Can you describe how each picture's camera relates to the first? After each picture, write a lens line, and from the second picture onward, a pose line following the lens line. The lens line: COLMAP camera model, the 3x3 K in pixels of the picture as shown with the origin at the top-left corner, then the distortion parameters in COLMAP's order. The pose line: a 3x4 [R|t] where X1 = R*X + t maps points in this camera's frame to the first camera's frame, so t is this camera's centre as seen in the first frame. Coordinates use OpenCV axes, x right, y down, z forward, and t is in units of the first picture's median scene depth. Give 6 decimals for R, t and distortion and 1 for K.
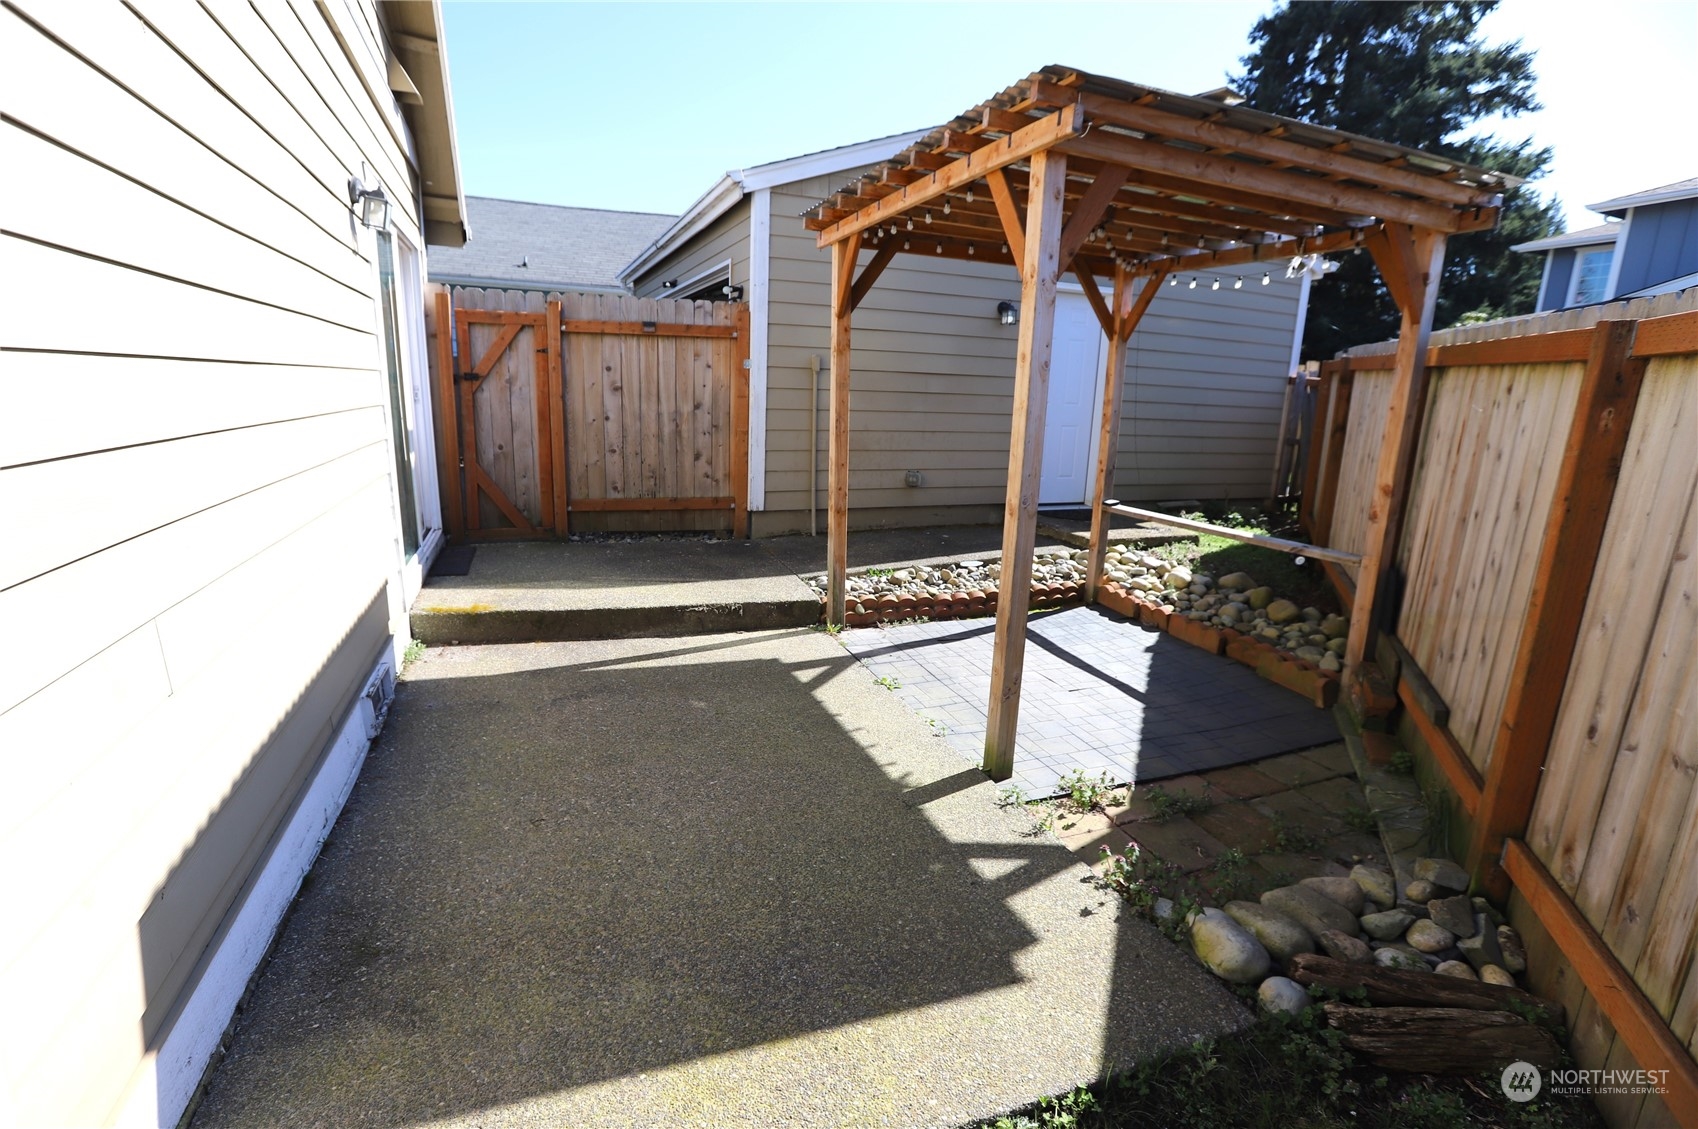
lens RADIAL K [[772.7, 0, 852.4], [0, 772.7, 560.2], [0, 0, 1]] dist [0.000026, 0.000069]
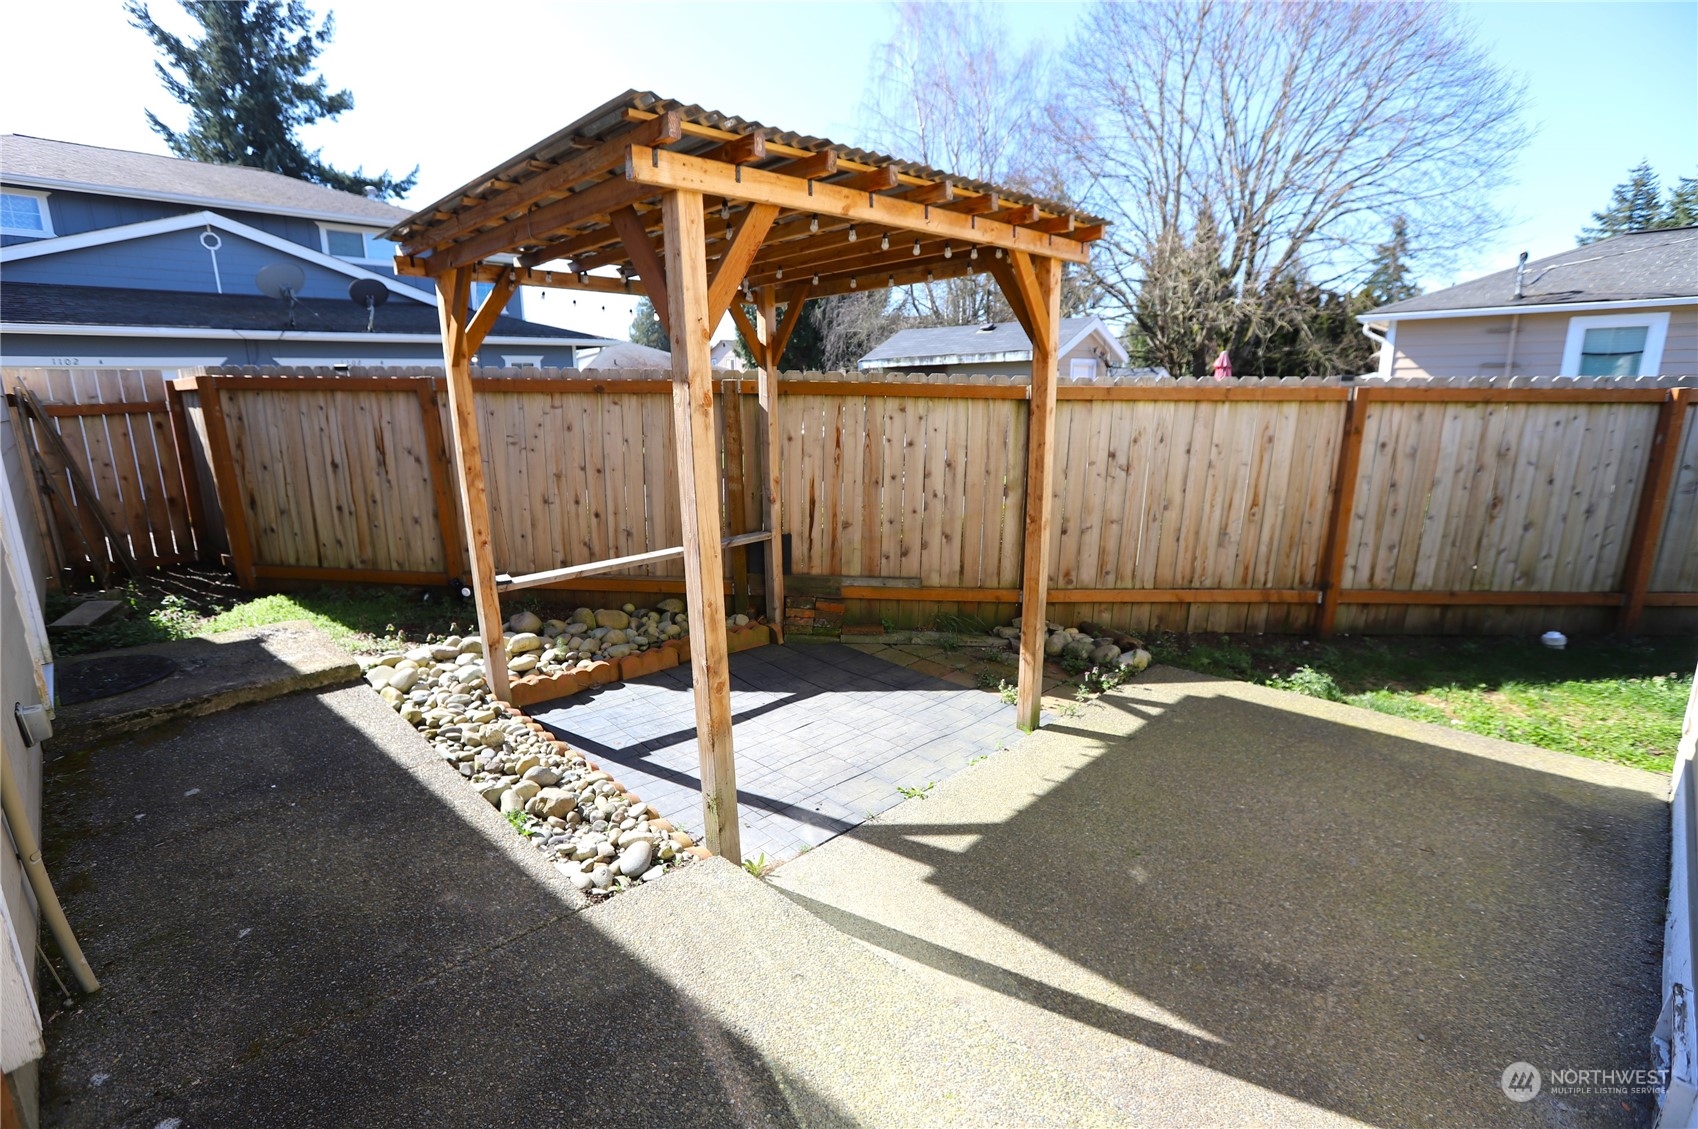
lens RADIAL K [[763.7, 0, 842.7], [0, 763.7, 569.2], [0, 0, 1]] dist [-0.015040, 0.000528]
pose [[-0.364712, -0.245018, 0.898305, -0.783843], [0.202326, 0.920851, 0.333312, -0.456936], [-0.908873, 0.303314, -0.286272, 1.567954]]
